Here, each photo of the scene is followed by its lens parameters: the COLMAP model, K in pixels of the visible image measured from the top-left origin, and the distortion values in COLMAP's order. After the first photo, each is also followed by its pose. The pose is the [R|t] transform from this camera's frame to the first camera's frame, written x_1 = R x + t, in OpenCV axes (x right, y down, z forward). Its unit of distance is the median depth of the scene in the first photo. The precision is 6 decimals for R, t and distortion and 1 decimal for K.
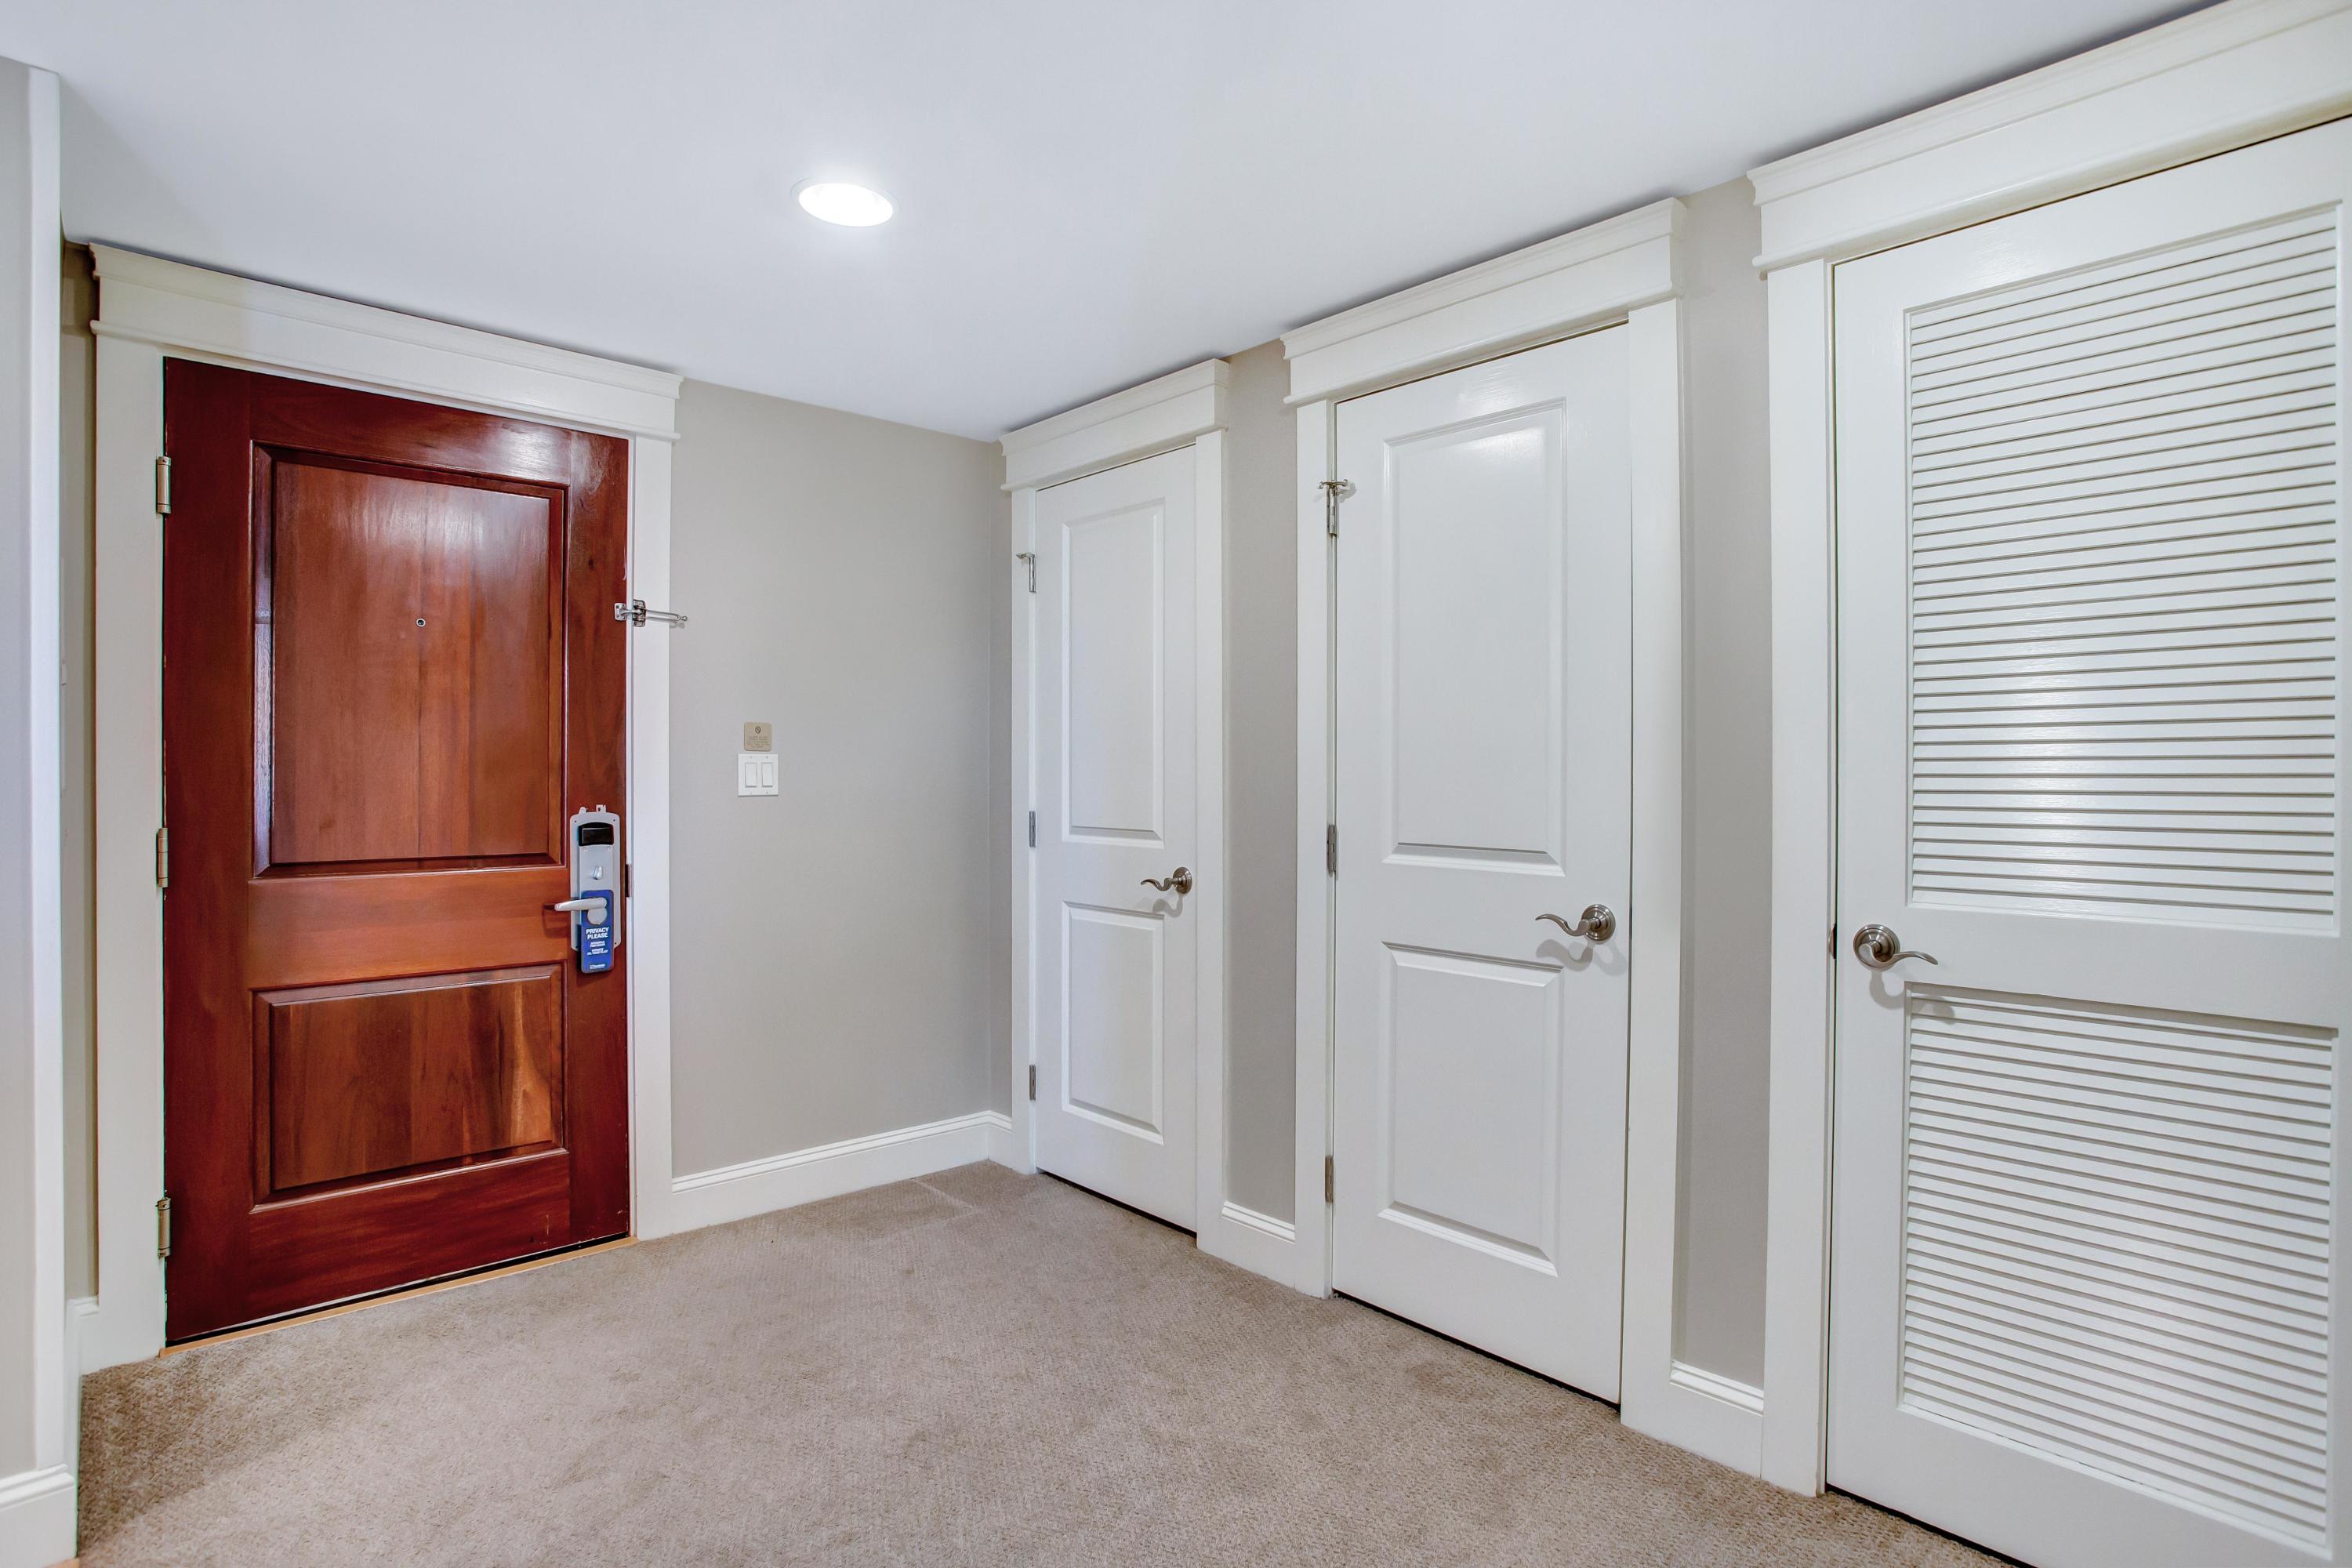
lens RADIAL K [[1185.7, 0, 1214.6], [0, 1185.7, 757.3], [0, 0, 1]] dist [-0.044347, 0.019674]
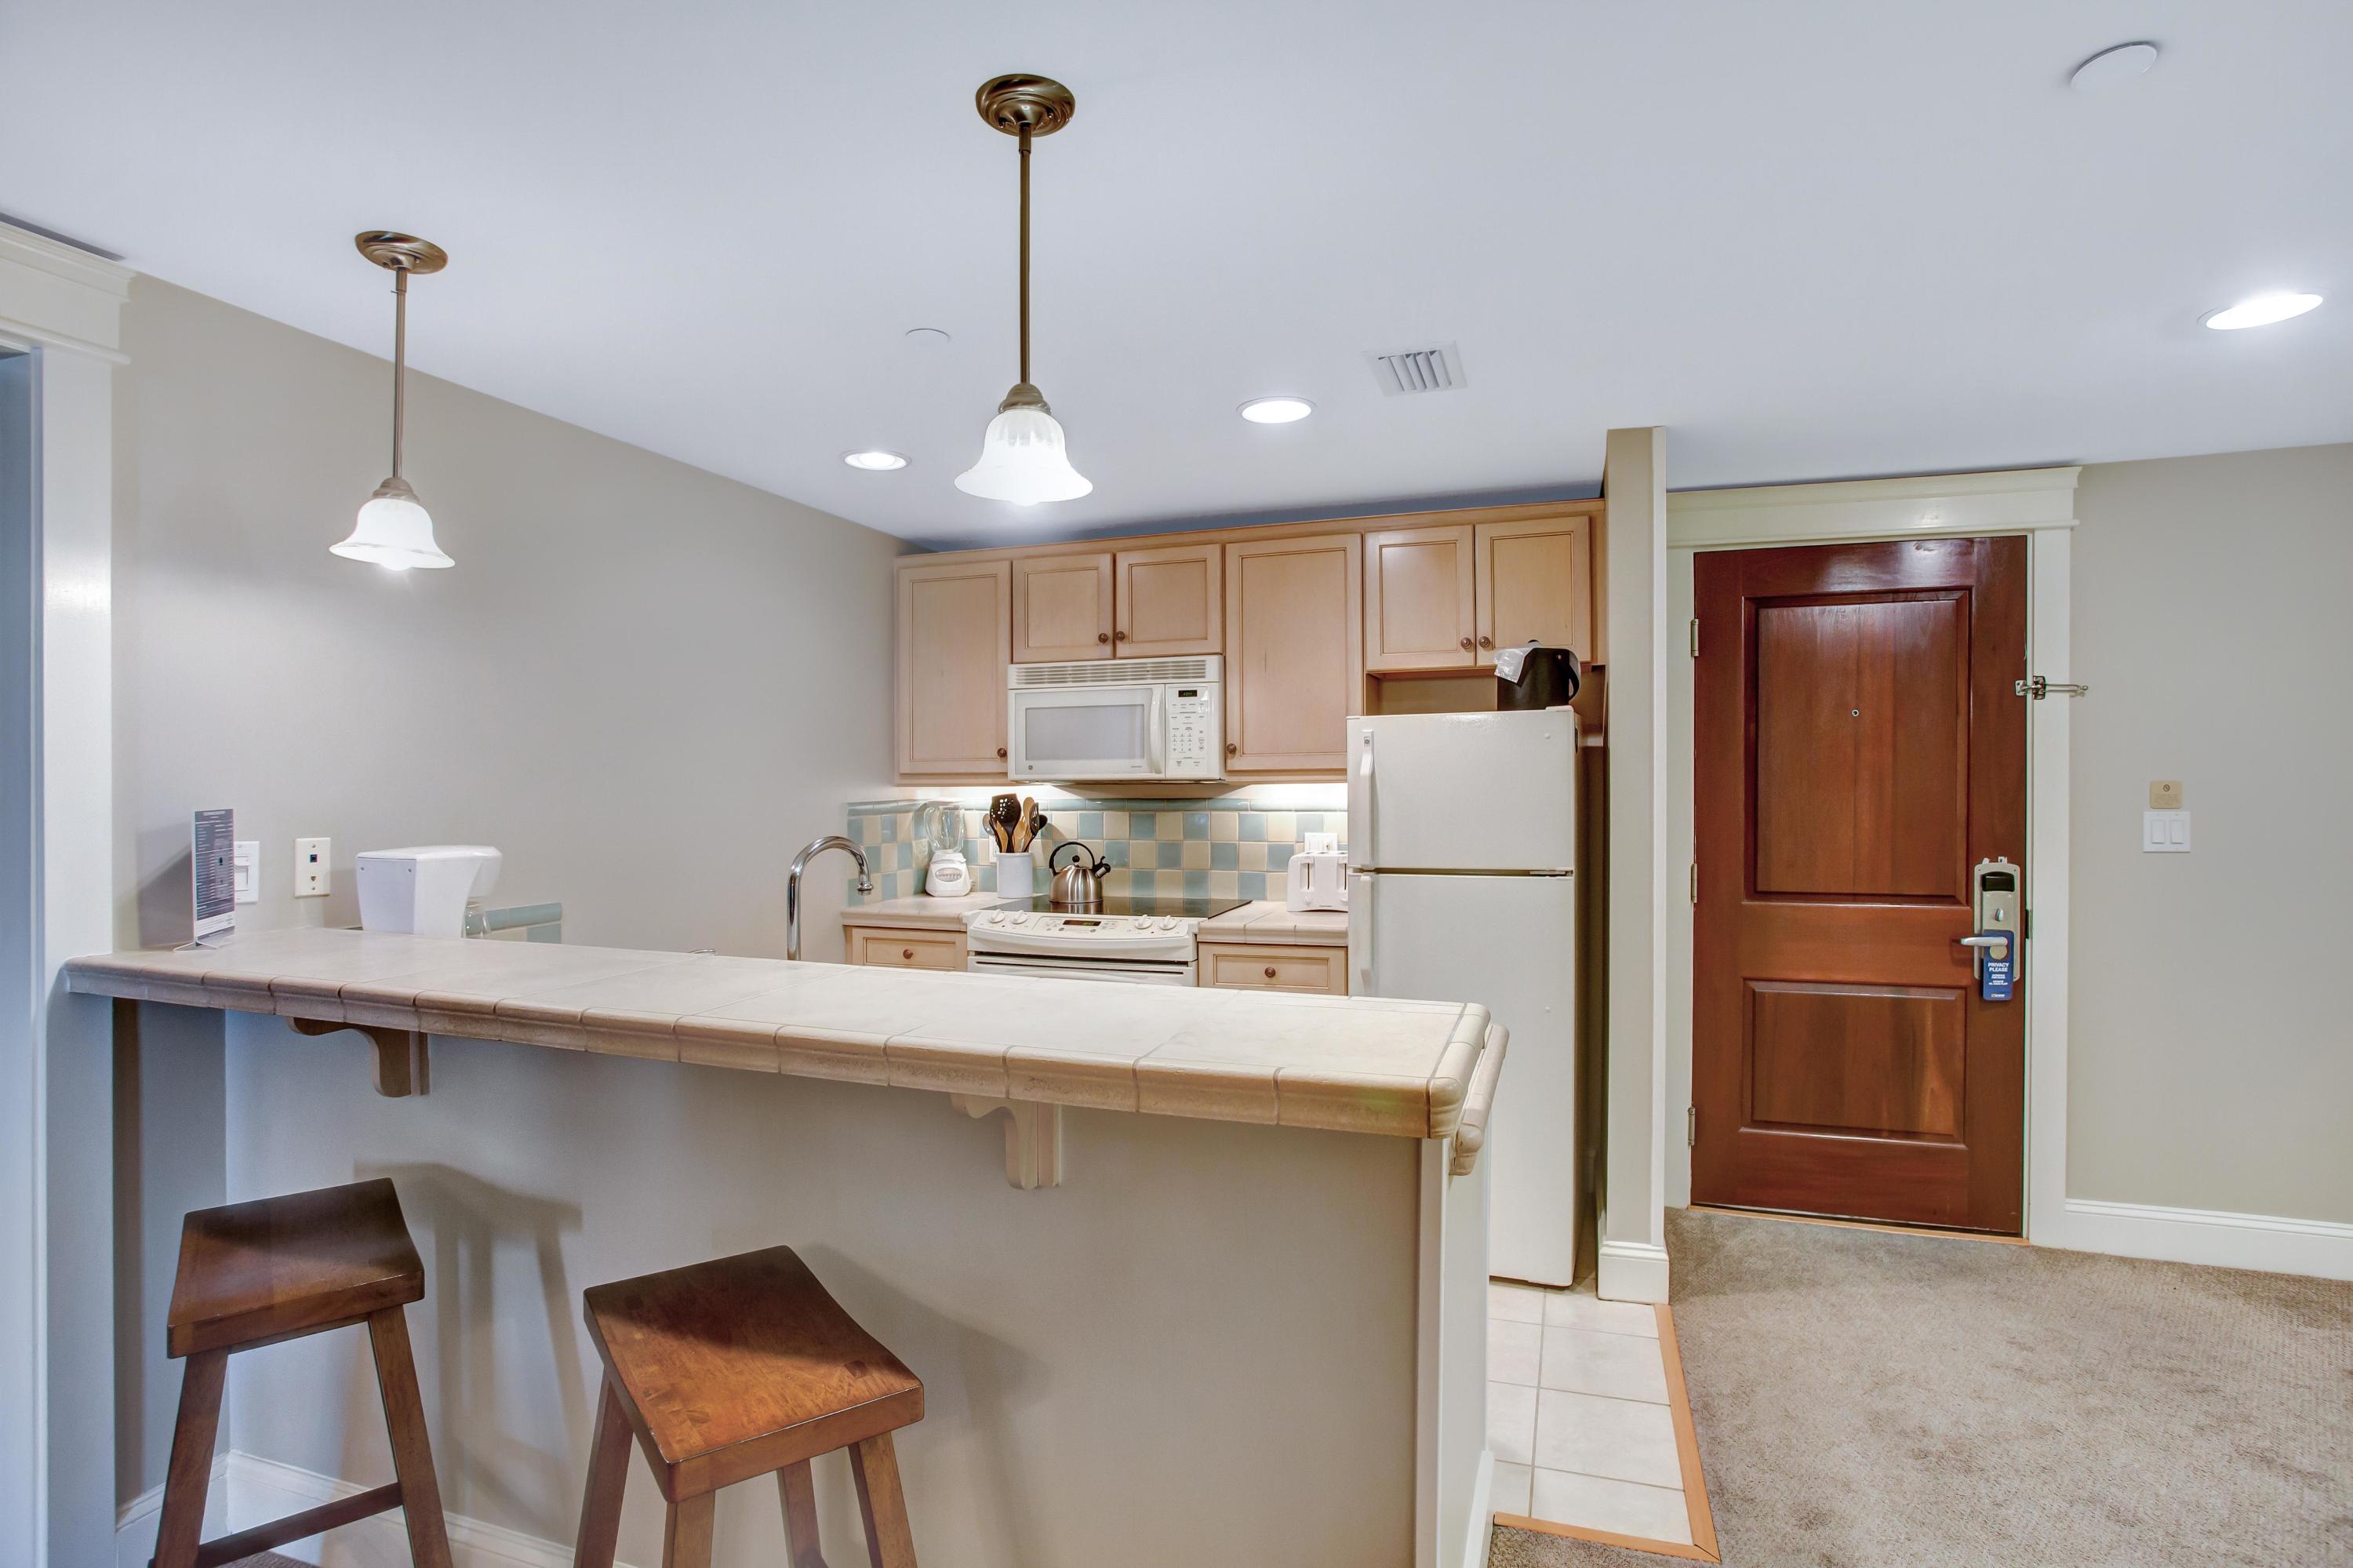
lens RADIAL K [[1156.2, 0, 1215.5], [0, 1156.2, 806.8], [0, 0, 1]] dist [-0.043663, 0.016830]
pose [[0.479299, 0.013980, -0.877541, 0.110334], [0.015419, 0.999585, 0.024346, -0.061833], [0.877516, -0.025200, 0.478884, -0.275350]]
